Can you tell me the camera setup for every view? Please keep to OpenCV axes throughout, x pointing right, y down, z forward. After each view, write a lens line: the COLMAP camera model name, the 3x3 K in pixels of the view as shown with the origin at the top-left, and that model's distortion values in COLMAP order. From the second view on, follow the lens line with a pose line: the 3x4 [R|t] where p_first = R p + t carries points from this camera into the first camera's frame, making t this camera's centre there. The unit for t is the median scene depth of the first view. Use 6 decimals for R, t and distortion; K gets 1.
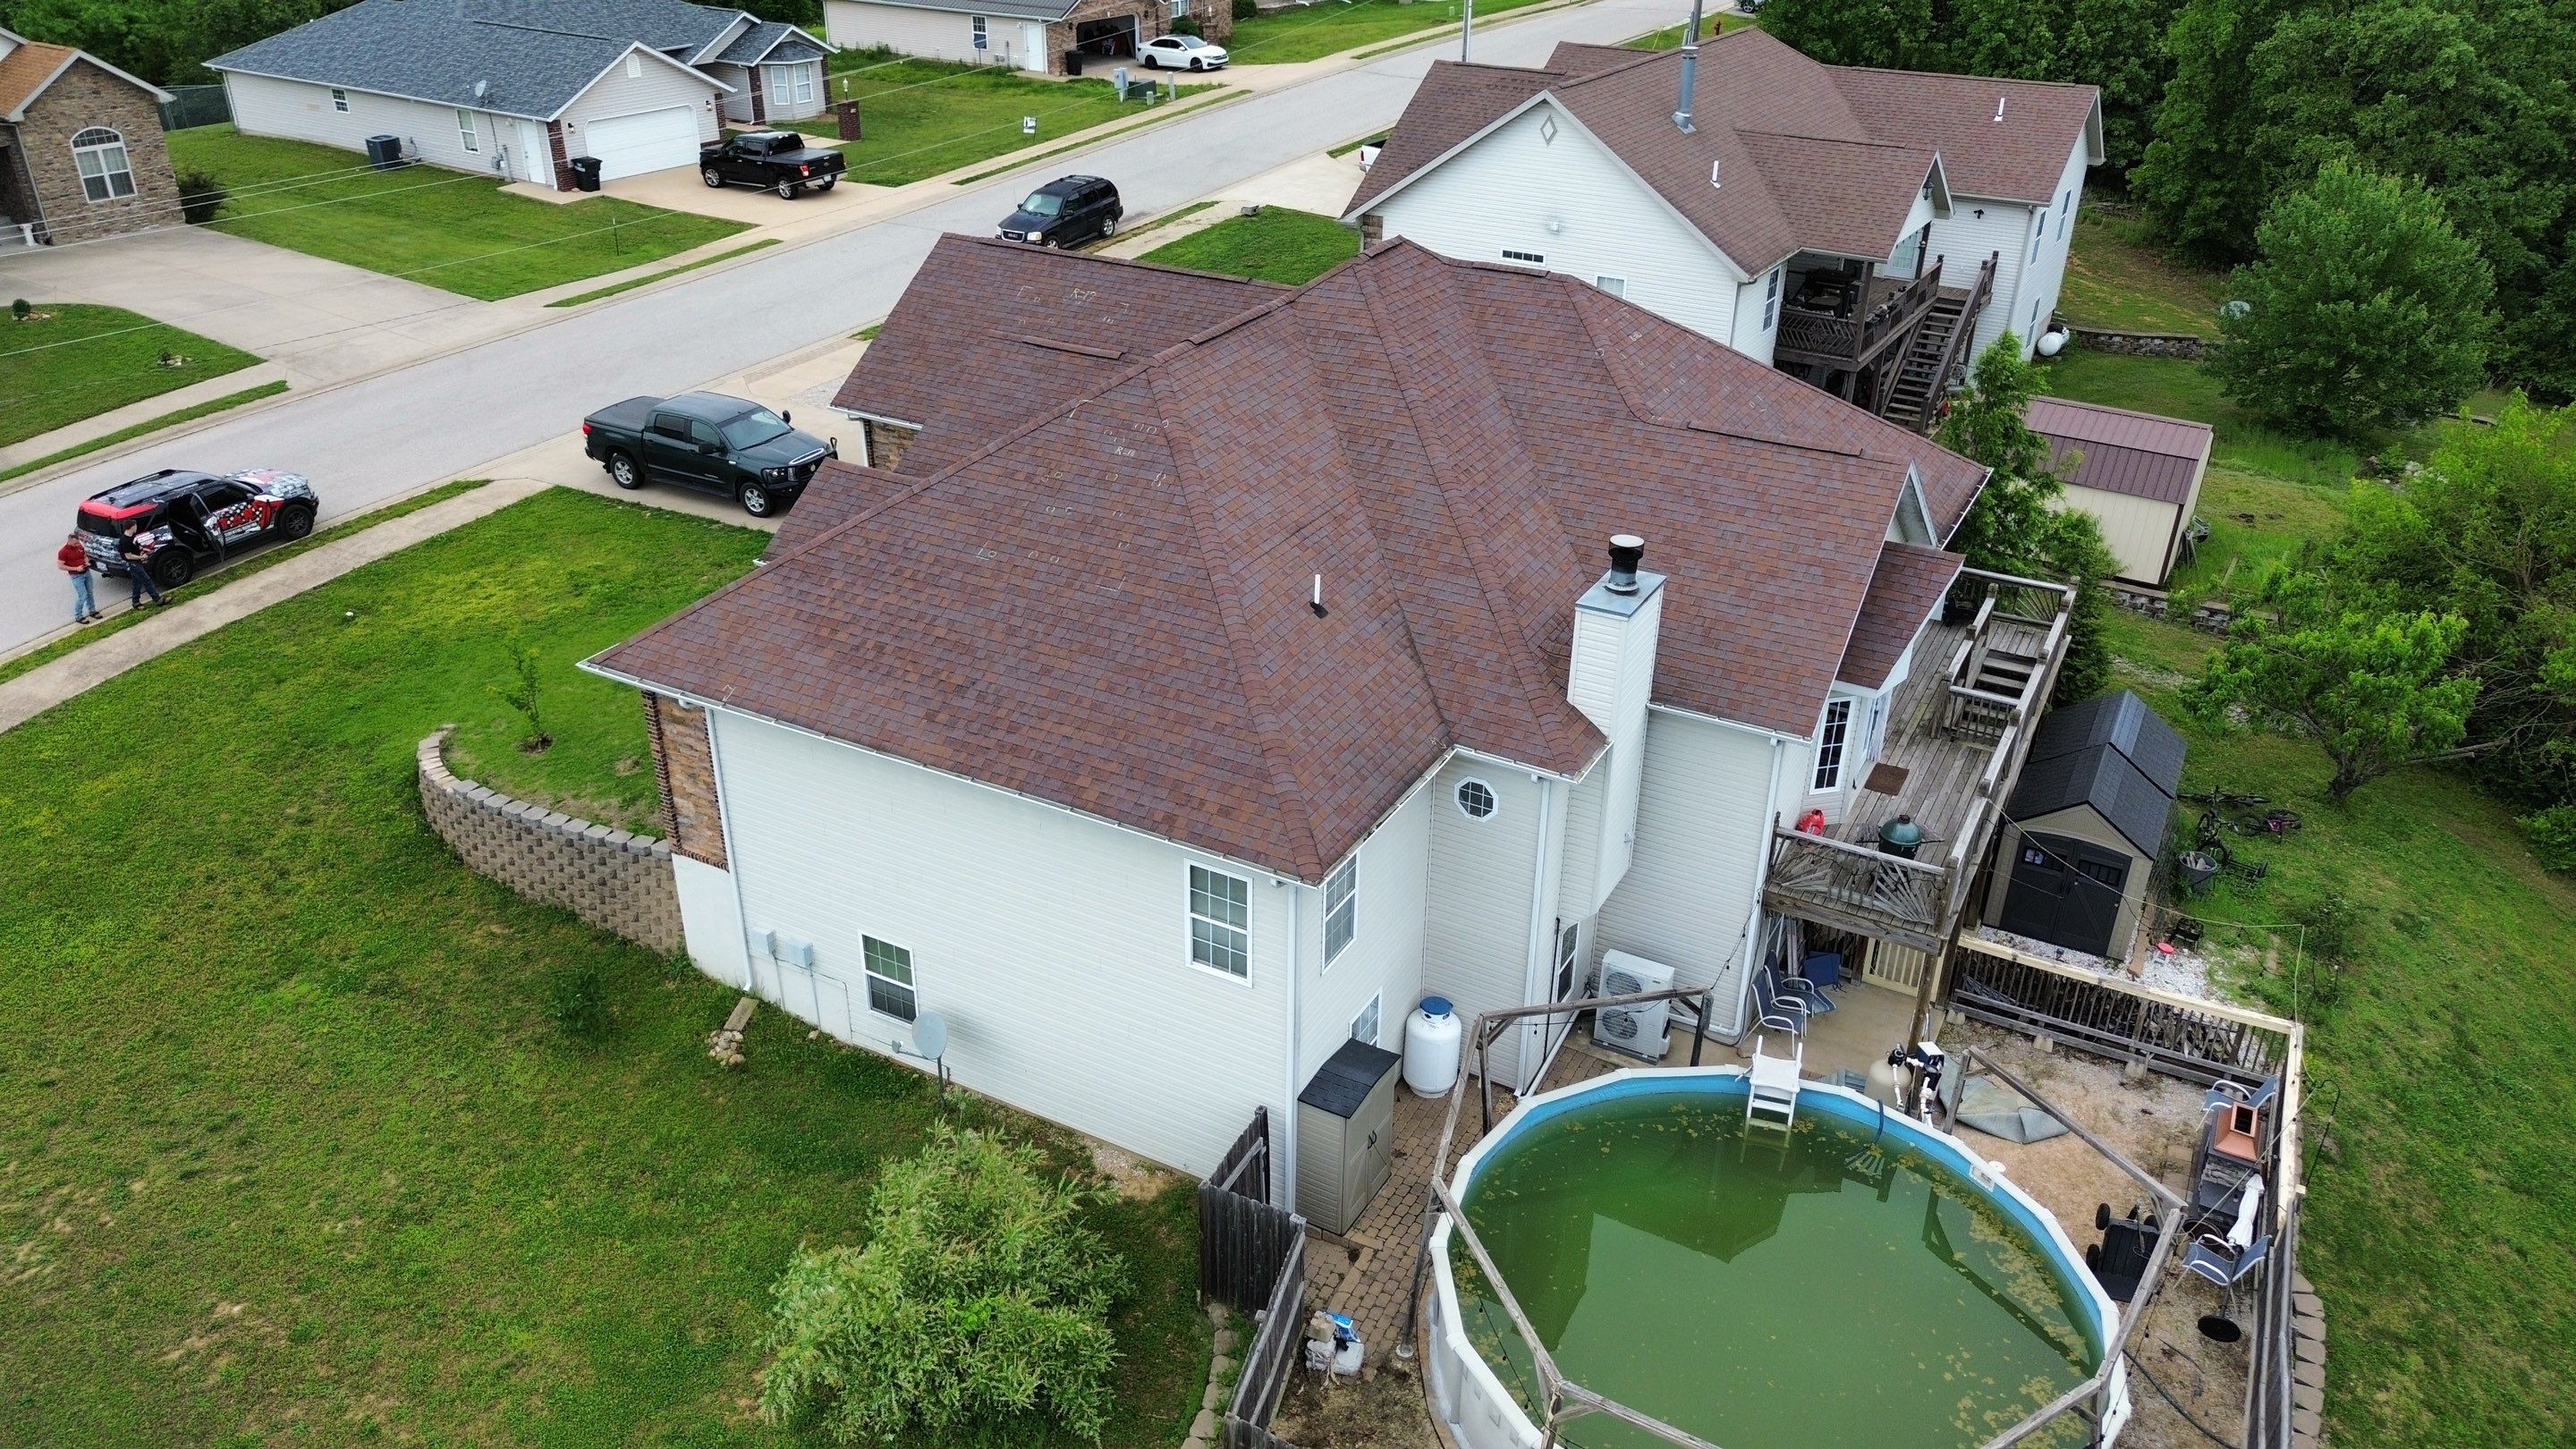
lens RADIAL K [[1801.2, 0, 1283.9], [0, 1801.2, 724.1], [0, 0, 1]] dist [0.017996, 0.001890]
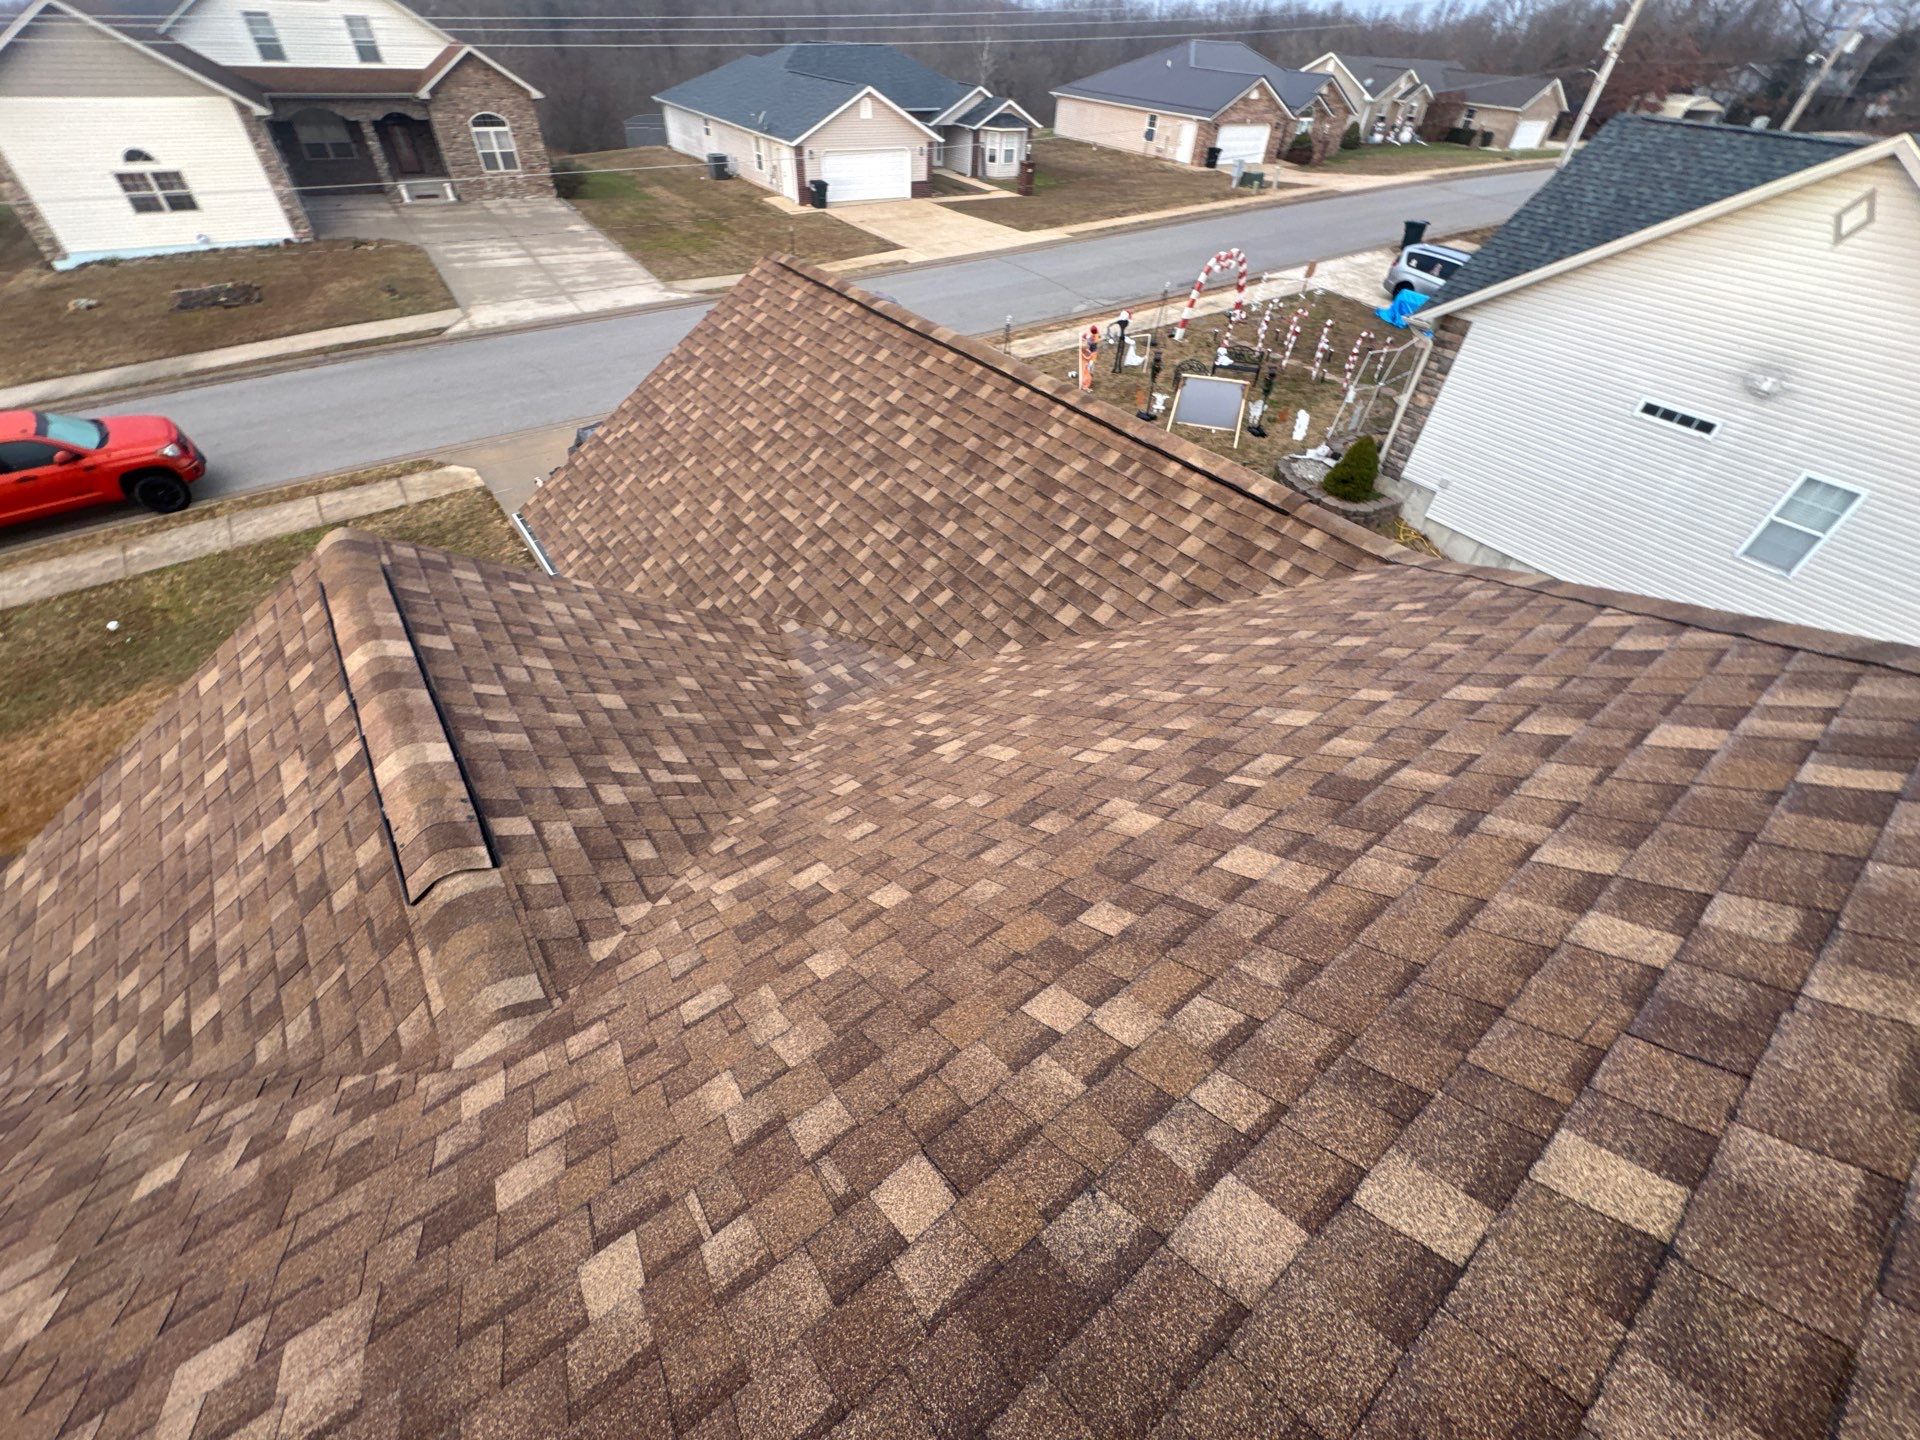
lens RADIAL K [[766.6, 0, 964.7], [0, 766.6, 726.9], [0, 0, 1]] dist [-0.011117, 0.000573]
pose [[0.914731, 0.302655, -0.267708, -0.003451], [-0.224166, 0.931342, 0.286969, -0.117813], [0.336181, -0.202488, 0.919772, 0.423602]]
